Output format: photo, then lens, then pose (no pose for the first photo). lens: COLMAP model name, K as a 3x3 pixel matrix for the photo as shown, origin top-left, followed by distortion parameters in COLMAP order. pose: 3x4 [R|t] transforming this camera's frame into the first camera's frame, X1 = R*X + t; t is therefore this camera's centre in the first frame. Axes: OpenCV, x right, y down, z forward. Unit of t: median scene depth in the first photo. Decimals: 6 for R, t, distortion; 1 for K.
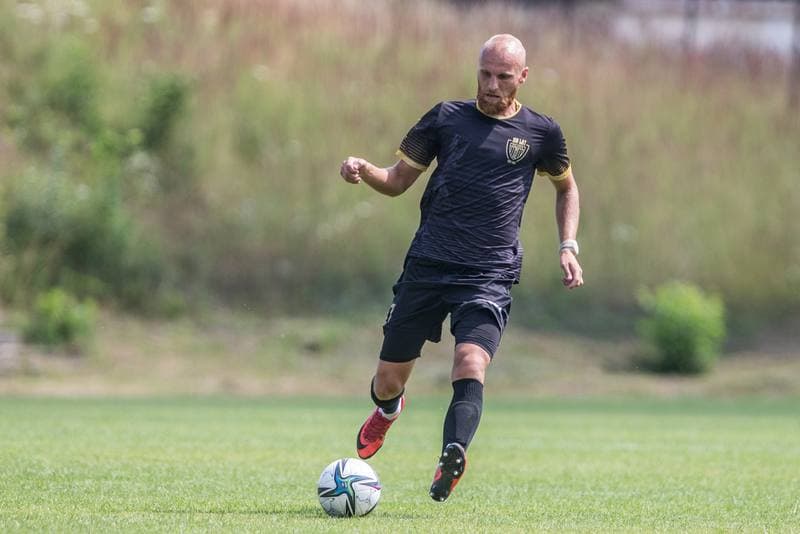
lens RADIAL K [[5811.9, 0, 400.5], [0, 5811.9, 267.3], [0, 0, 1]] dist [0.043782, 0.000000]
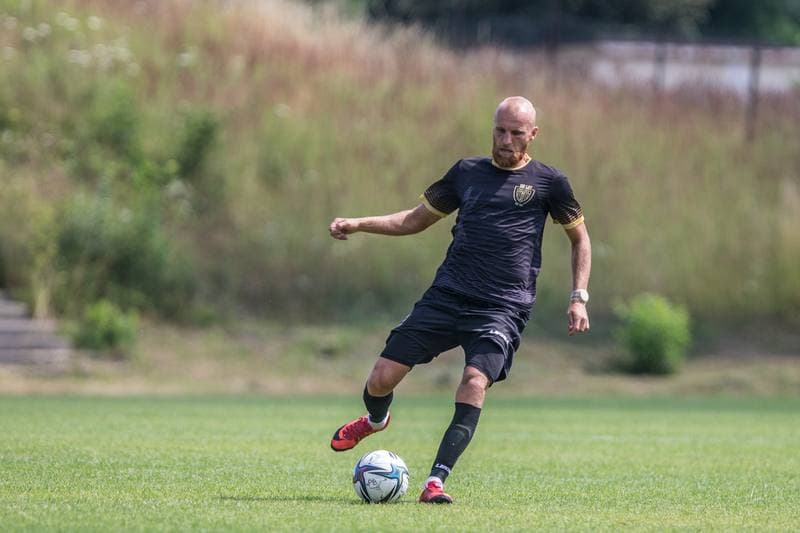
lens RADIAL K [[5811.9, 0, 399.5], [0, 5811.9, 266.4], [0, 0, 1]] dist [0.043782, 0.000000]
pose [[0.999970, -0.000704, 0.007777, -0.009987], [0.000700, 1.000000, 0.000592, -0.003604], [-0.007777, -0.000587, 0.999970, -0.138419]]
